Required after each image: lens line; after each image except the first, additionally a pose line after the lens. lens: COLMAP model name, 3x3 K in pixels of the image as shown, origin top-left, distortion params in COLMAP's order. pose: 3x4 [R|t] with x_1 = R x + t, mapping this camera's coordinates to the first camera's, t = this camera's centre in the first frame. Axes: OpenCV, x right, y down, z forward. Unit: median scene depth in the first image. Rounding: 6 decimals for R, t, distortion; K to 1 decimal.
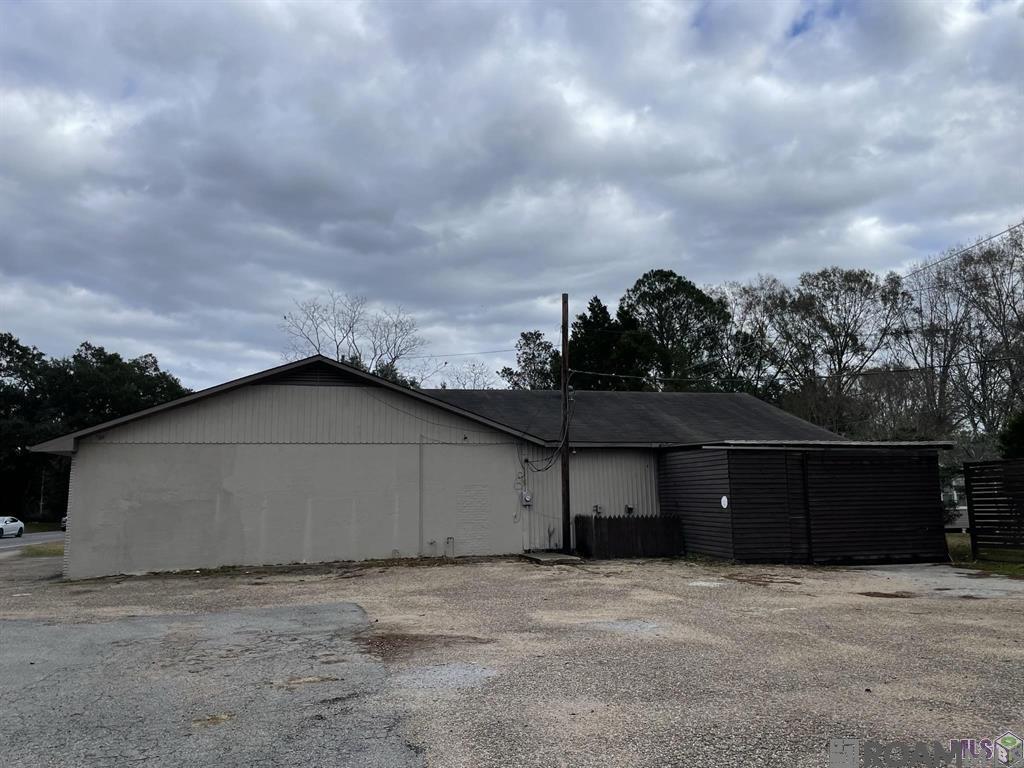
lens RADIAL K [[785.5, 0, 513.7], [0, 785.5, 383.5], [0, 0, 1]] dist [0.036465, -0.001784]
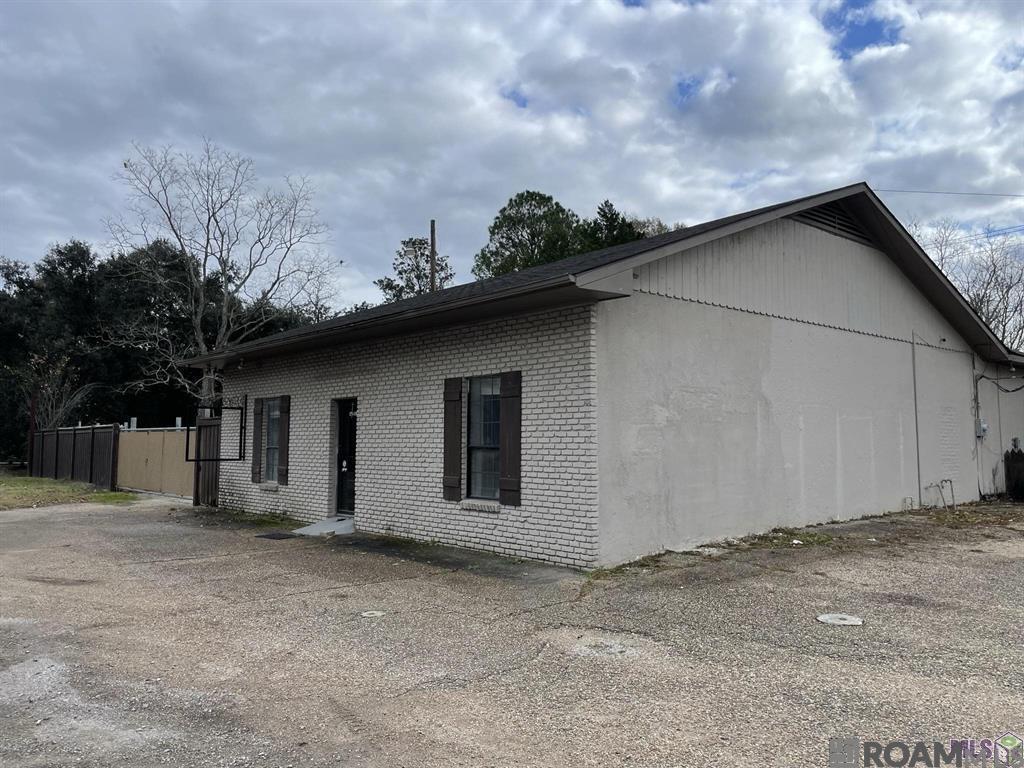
lens RADIAL K [[785.5, 0, 513.1], [0, 785.5, 385.1], [0, 0, 1]] dist [0.036465, -0.001784]
pose [[0.880043, 0.049361, 0.472321, -0.742209], [-0.082570, 0.995339, 0.049826, 0.106474], [-0.467660, -0.082849, 0.880017, 0.550444]]
